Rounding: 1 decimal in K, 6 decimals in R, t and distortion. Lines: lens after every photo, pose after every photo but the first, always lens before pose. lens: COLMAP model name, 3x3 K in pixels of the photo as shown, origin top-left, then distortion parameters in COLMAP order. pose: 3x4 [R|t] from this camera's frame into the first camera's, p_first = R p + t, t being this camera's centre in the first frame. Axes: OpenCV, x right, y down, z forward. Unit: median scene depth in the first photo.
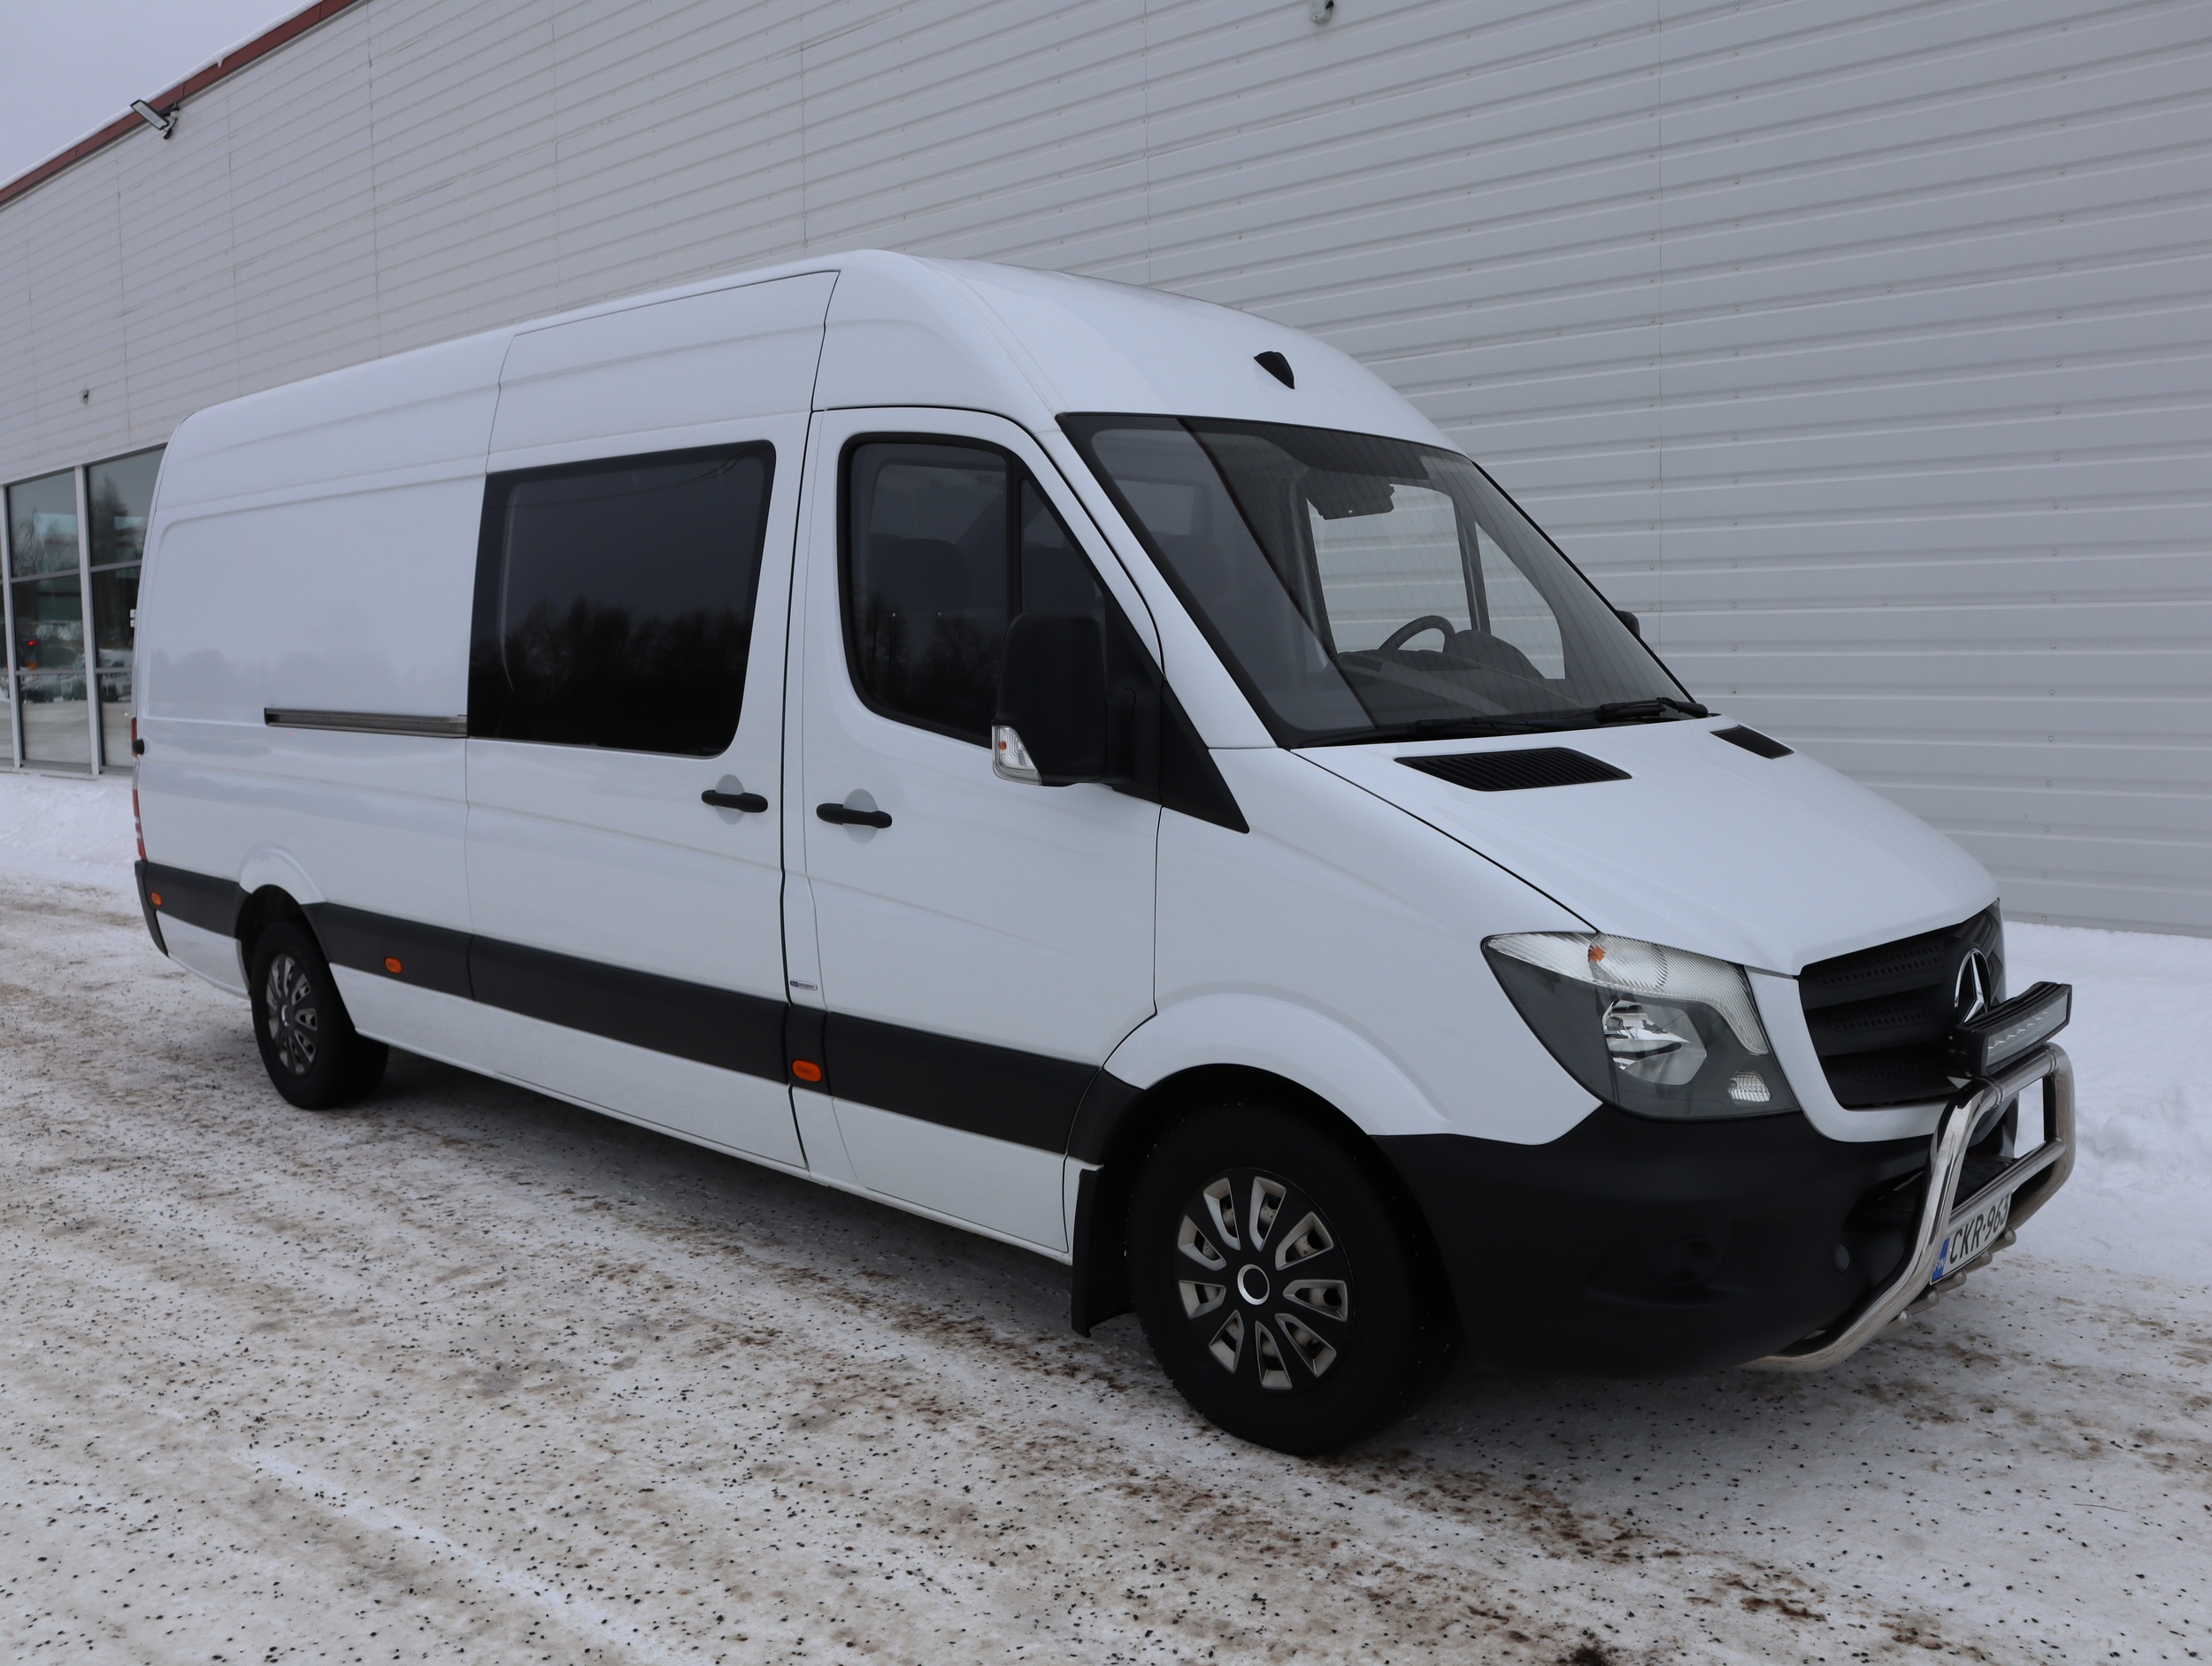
lens RADIAL K [[1912.1, 0, 1106.0], [0, 1912.1, 833.0], [0, 0, 1]] dist [-0.120641, 0.097029]
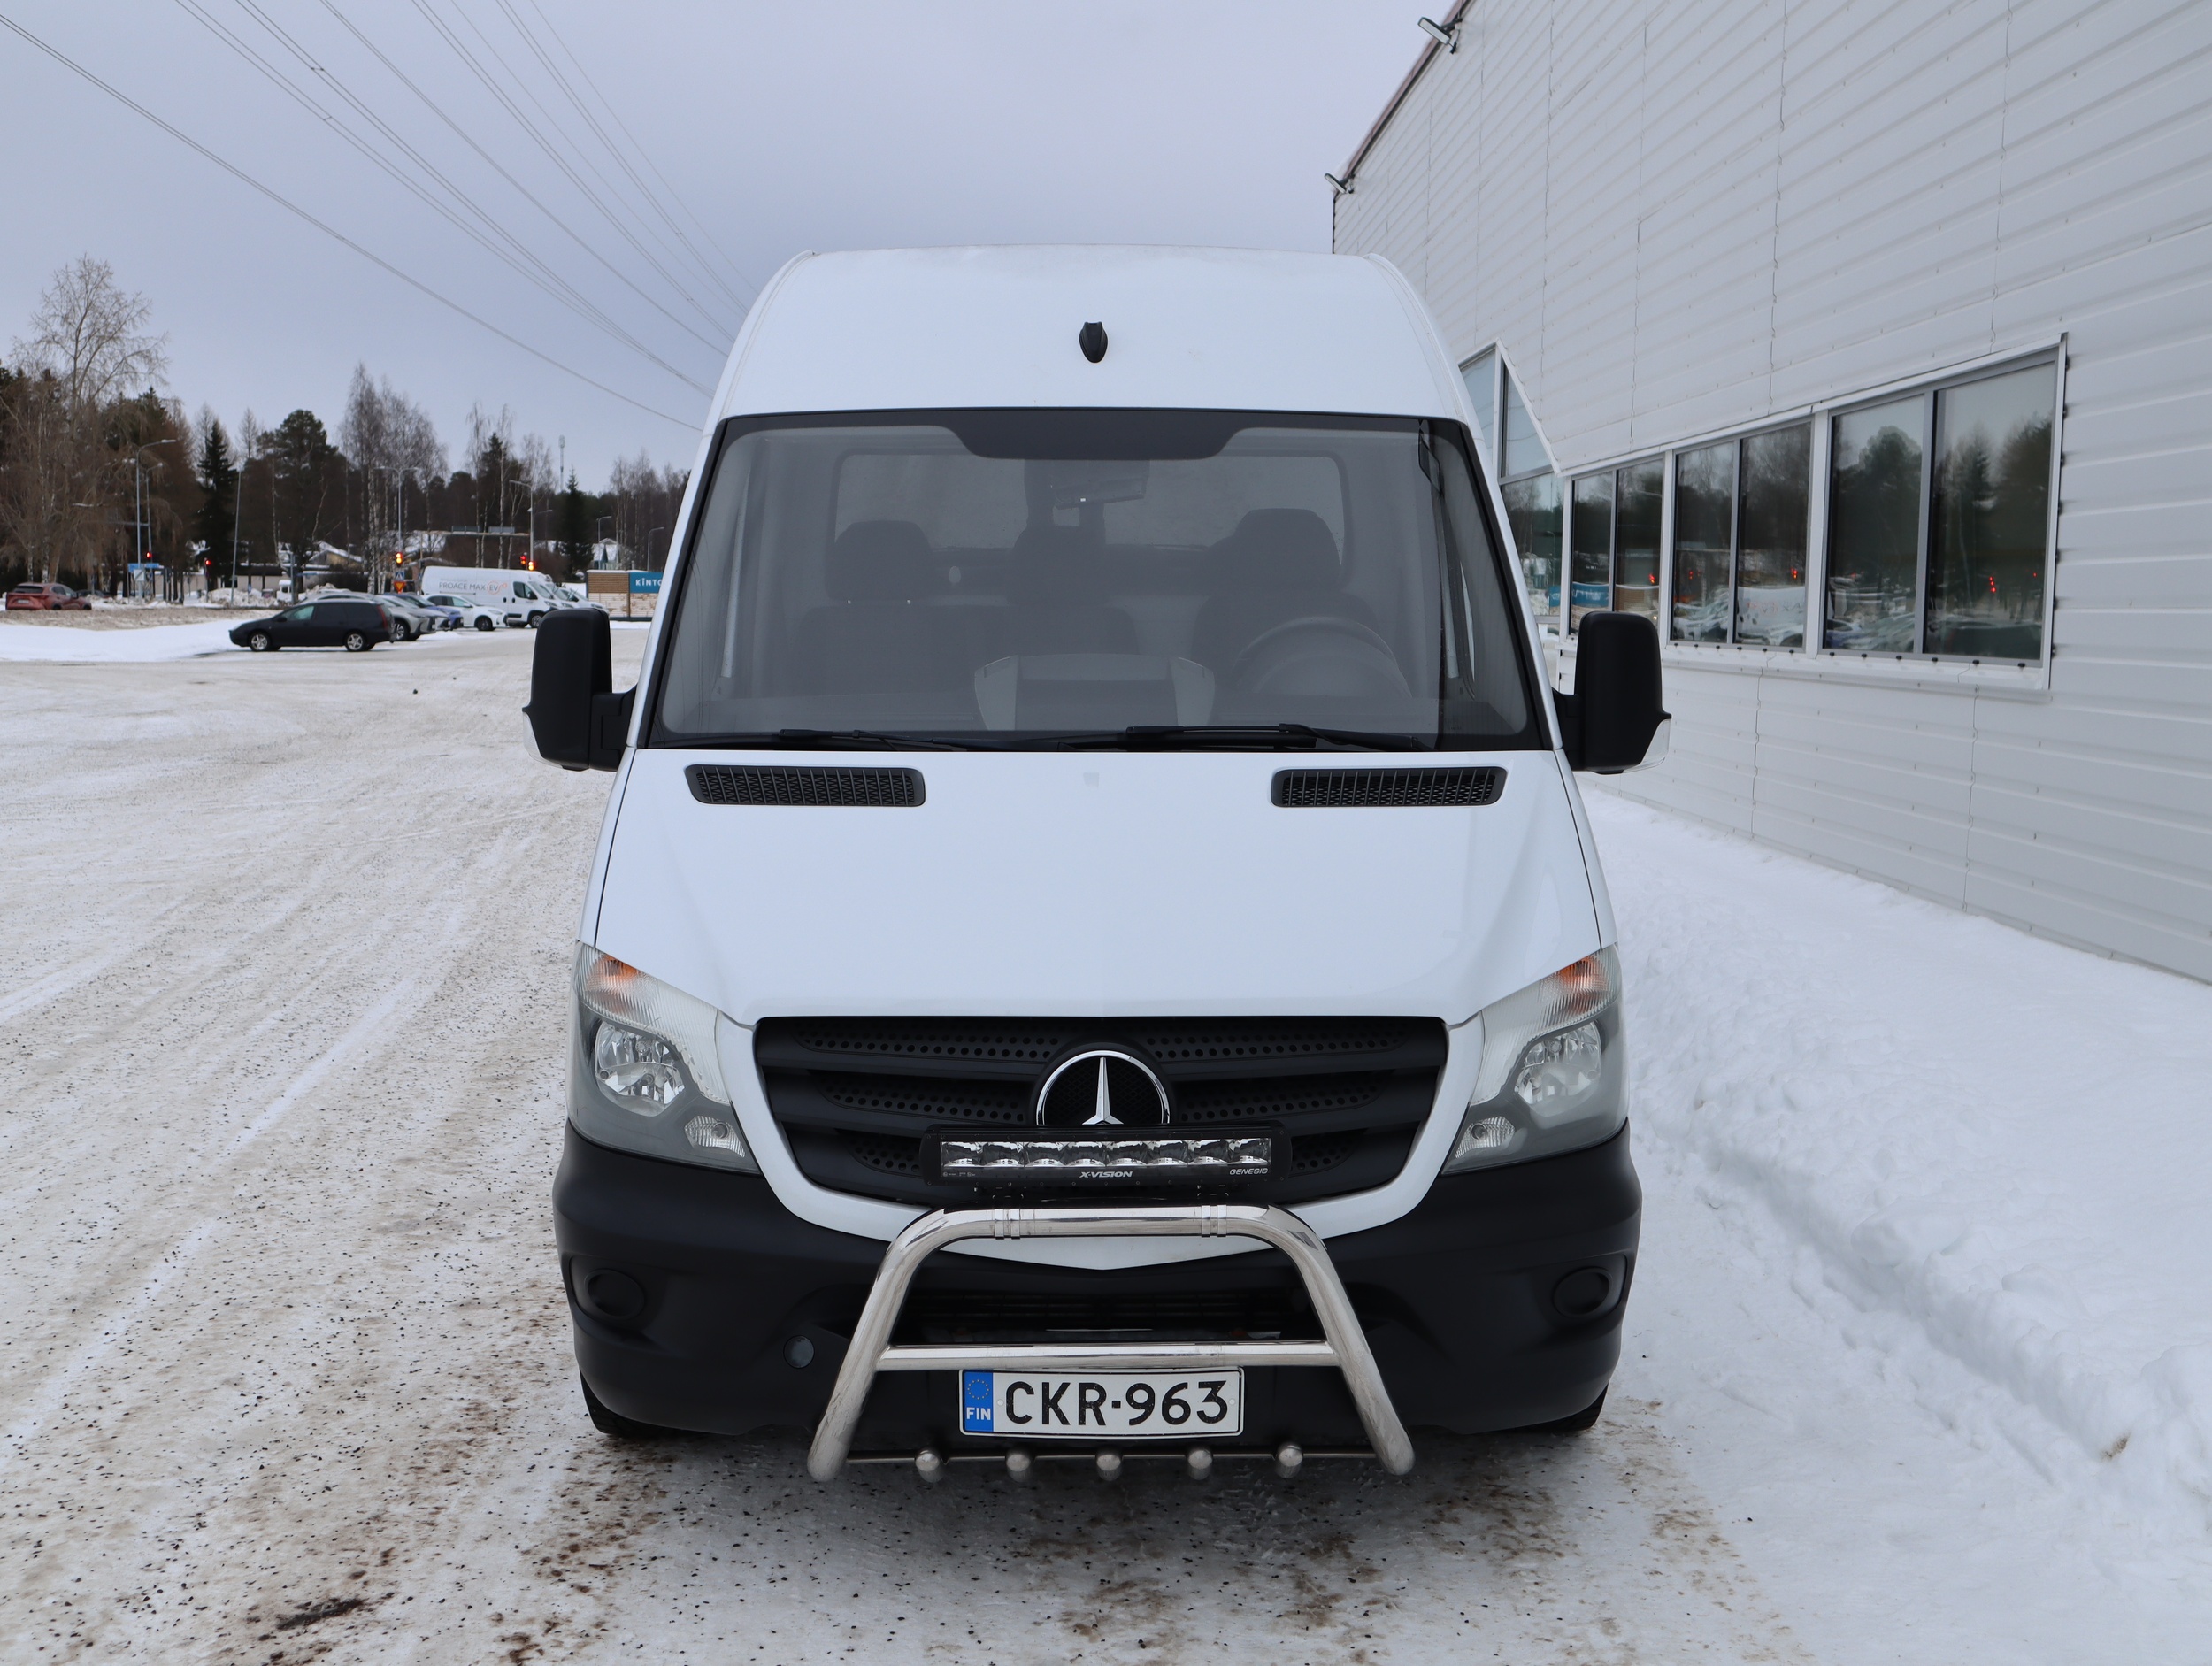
lens RADIAL K [[2306.5, 0, 1106.0], [0, 2306.5, 833.0], [0, 0, 1]] dist [-0.045563, 0.021014]
pose [[0.707833, 0.099424, -0.699348, 1.159710], [-0.100370, 0.994156, 0.039747, -0.073522], [0.699212, 0.042059, 0.713676, 0.286495]]
